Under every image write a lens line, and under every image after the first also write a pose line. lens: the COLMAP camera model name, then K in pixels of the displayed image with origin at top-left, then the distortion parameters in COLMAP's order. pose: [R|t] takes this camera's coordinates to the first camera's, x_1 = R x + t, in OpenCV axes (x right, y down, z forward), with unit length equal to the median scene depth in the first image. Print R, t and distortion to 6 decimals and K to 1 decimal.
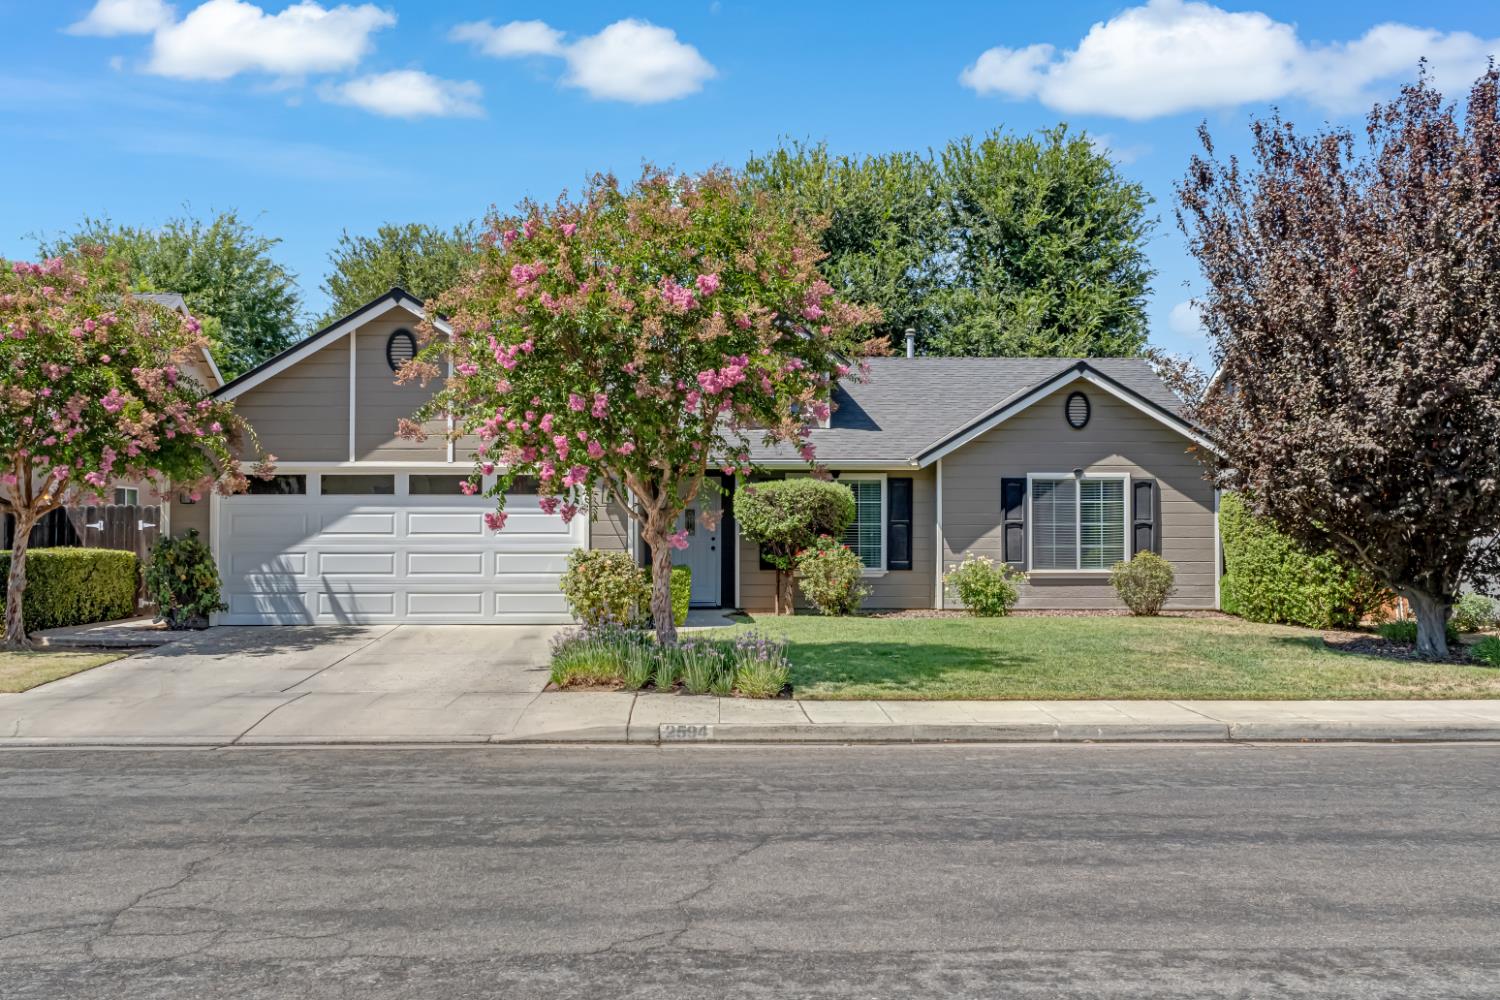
lens RADIAL K [[1532.4, 0, 739.1], [0, 1532.4, 496.0], [0, 0, 1]] dist [0.015361, 0.008953]
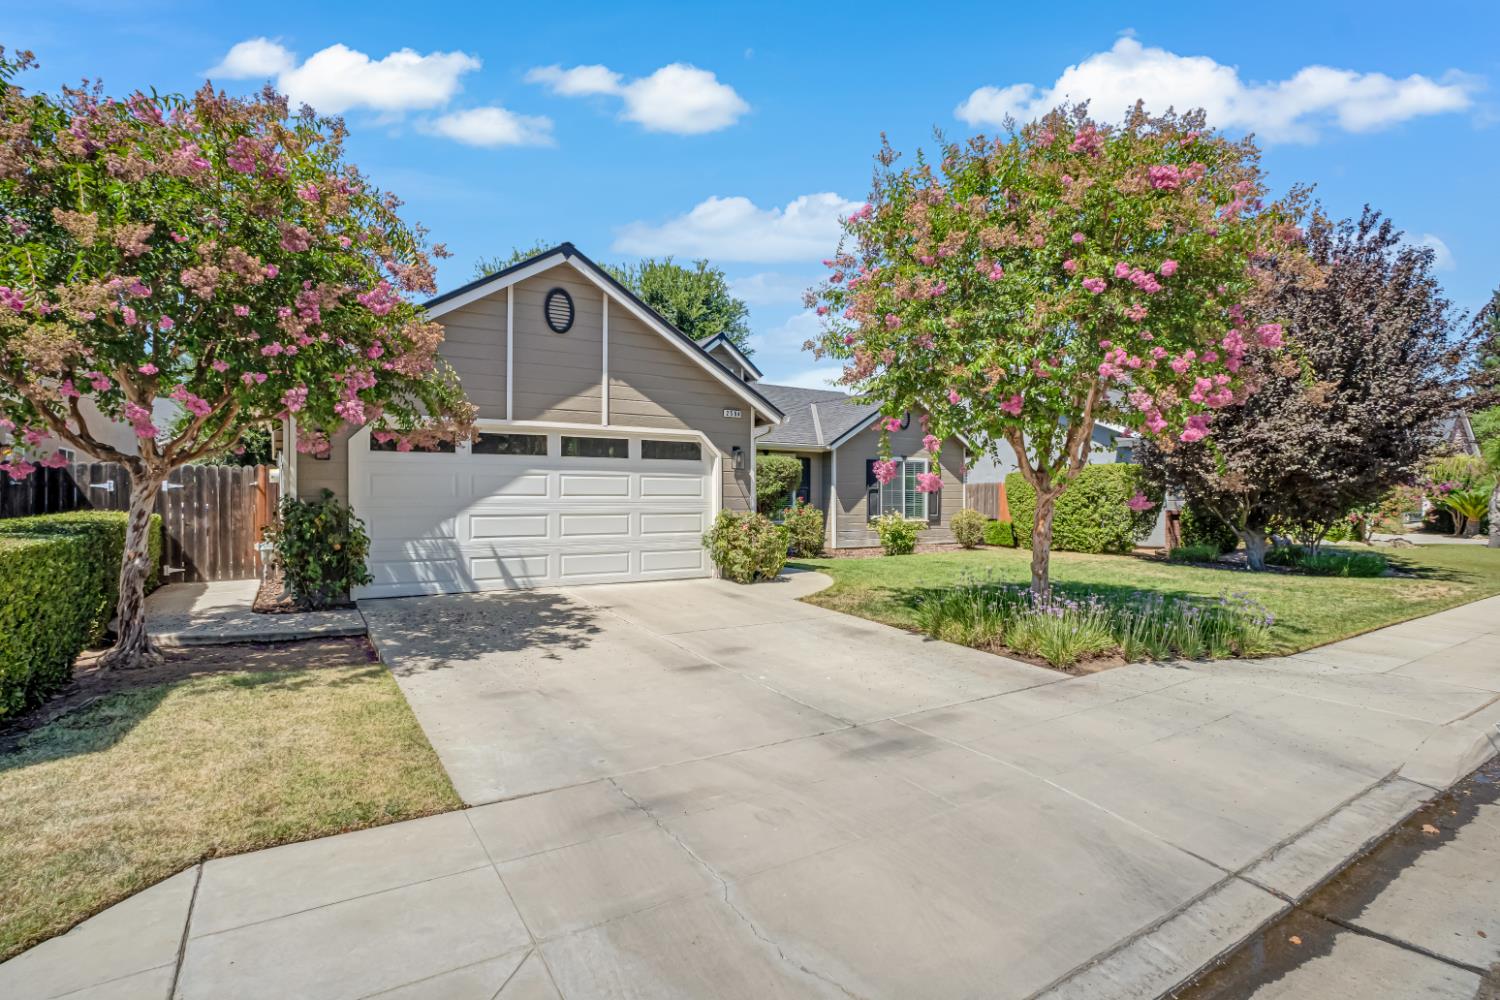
lens RADIAL K [[735.3, 0, 750.0], [0, 735.3, 500.0], [0, 0, 1]] dist [-0.035585, 0.000019]
pose [[0.852671, -0.001027, 0.522447, -0.318523], [-0.013909, 0.999599, 0.024667, 0.012411], [-0.522263, -0.028299, 0.852315, 0.467557]]
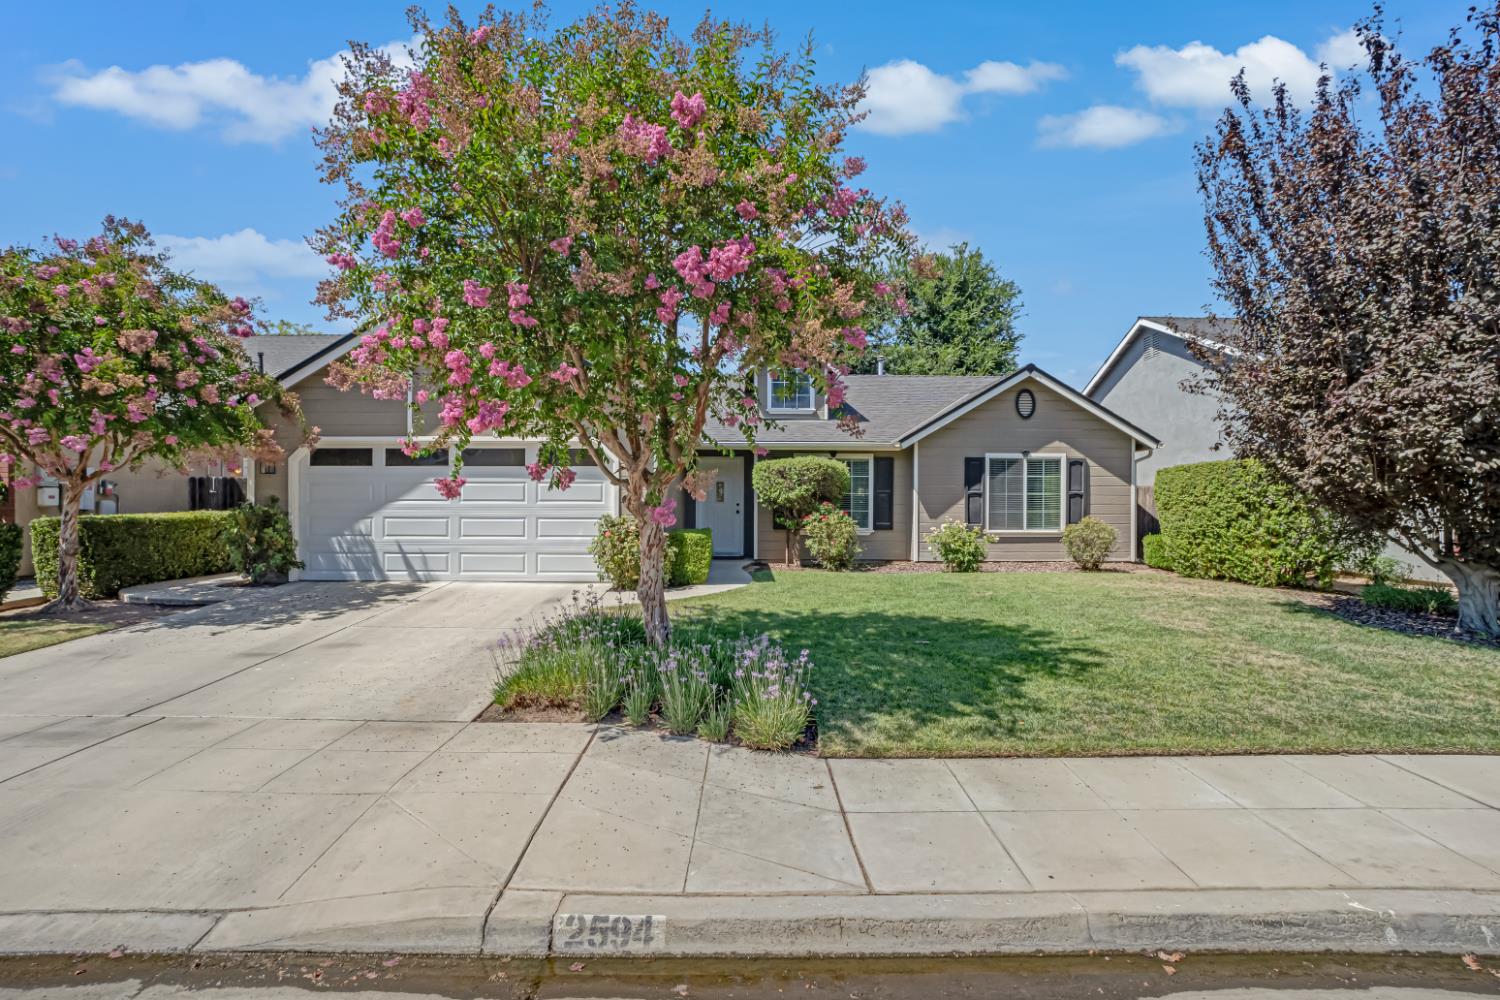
lens RADIAL K [[735.3, 0, 750.0], [0, 735.3, 500.0], [0, 0, 1]] dist [-0.035585, 0.000019]
pose [[0.999788, 0.002954, -0.020361, 0.006923], [-0.002403, 0.999632, 0.027015, 0.007926], [0.020433, -0.026960, 0.999428, 0.412584]]
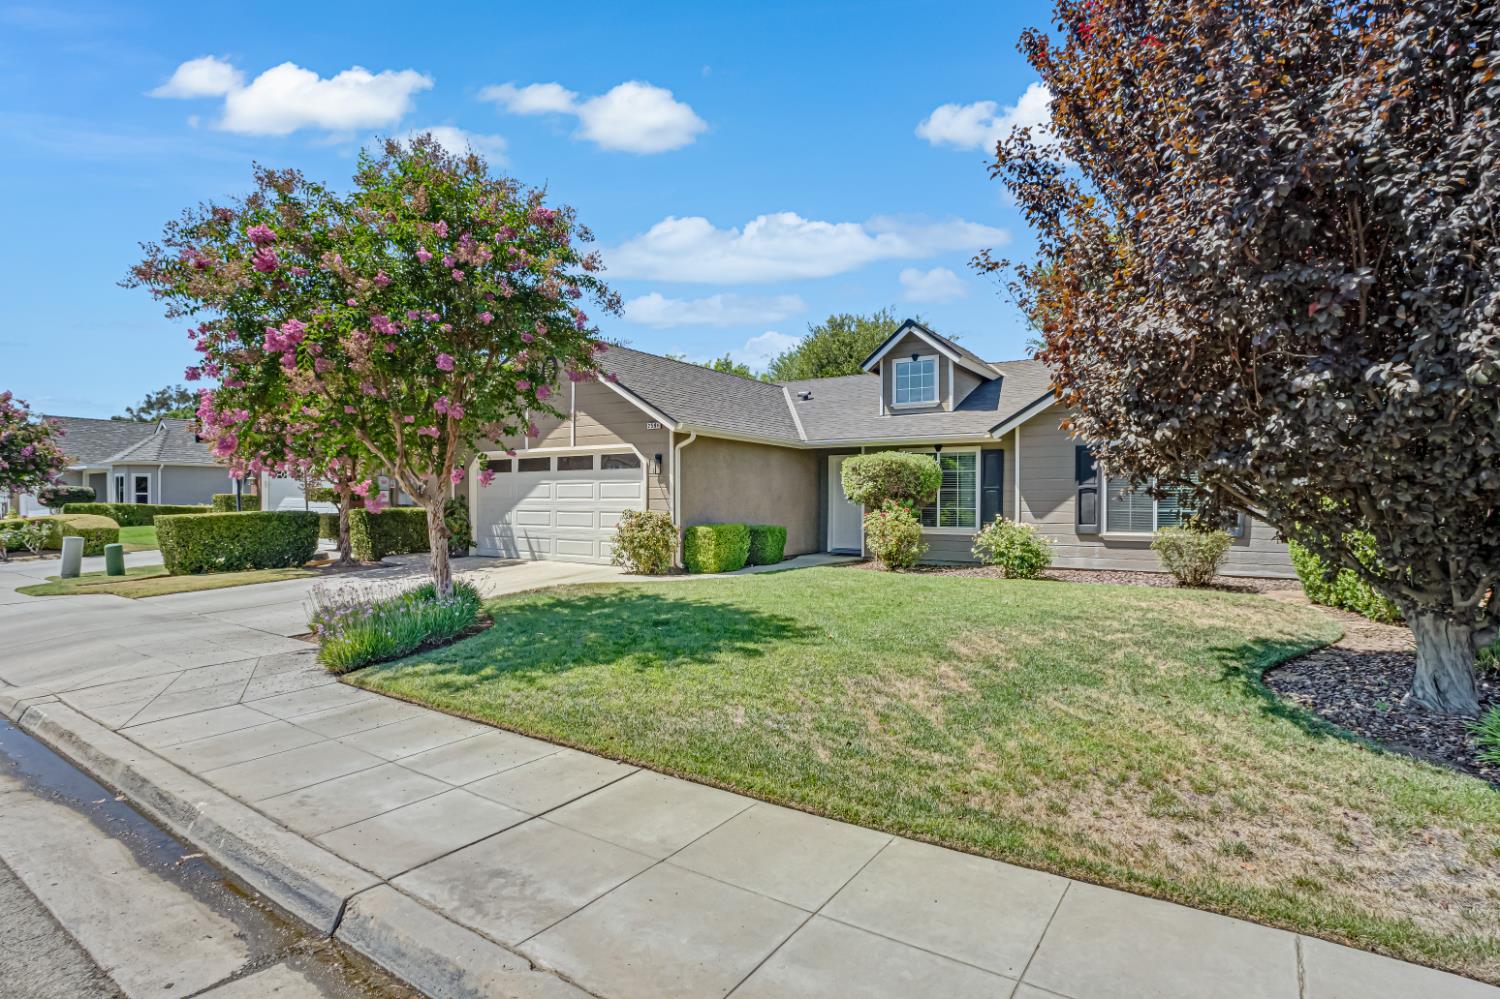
lens RADIAL K [[741.2, 0, 767.1], [0, 741.2, 500.3], [0, 0, 1]] dist [-0.037644, -0.000200]
pose [[0.821851, 0.001623, -0.569700, 0.300929], [0.013473, 0.999661, 0.022284, 0.012339], [0.569543, -0.025990, 0.821550, 0.479237]]
